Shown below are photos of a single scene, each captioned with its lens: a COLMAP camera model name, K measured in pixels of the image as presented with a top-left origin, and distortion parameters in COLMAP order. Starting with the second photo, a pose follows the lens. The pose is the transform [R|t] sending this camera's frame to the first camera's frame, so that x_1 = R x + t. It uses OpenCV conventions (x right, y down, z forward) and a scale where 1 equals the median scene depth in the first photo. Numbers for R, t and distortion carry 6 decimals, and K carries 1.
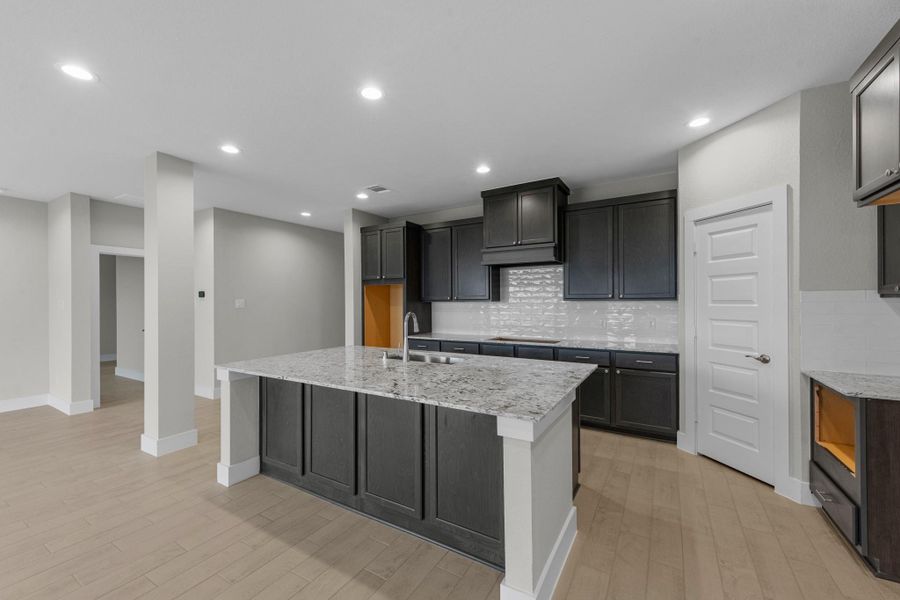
lens RADIAL K [[364.9, 0, 442.9], [0, 364.9, 302.0], [0, 0, 1]] dist [0.003175, -0.000358]
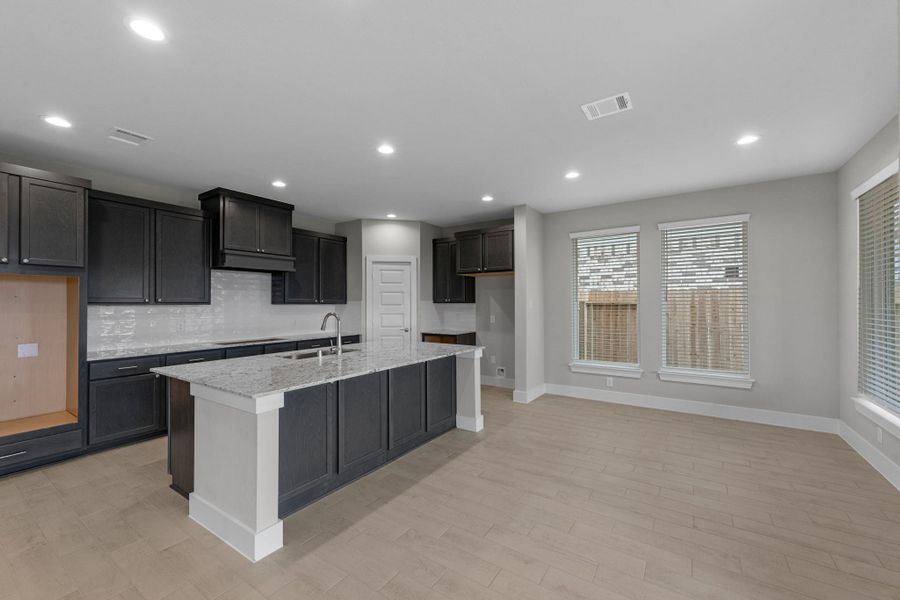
lens RADIAL K [[364.9, 0, 451.8], [0, 364.9, 296.6], [0, 0, 1]] dist [0.003175, -0.000358]
pose [[0.040176, 0.024923, 0.998882, -1.127619], [0.004684, 0.999673, -0.025131, 0.005587], [-0.999182, 0.005688, 0.040046, 0.514798]]
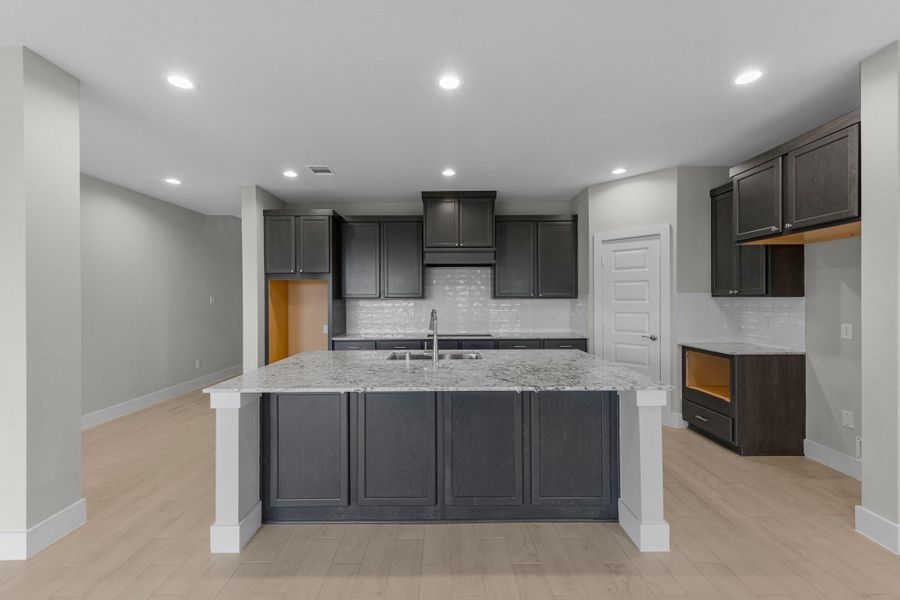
lens RADIAL K [[364.9, 0, 446.4], [0, 364.9, 301.0], [0, 0, 1]] dist [0.003175, -0.000358]
pose [[0.852612, -0.000943, 0.522544, -0.516366], [0.000205, 0.999999, 0.001470, 0.001868], [-0.522544, -0.001146, 0.852611, 0.135869]]
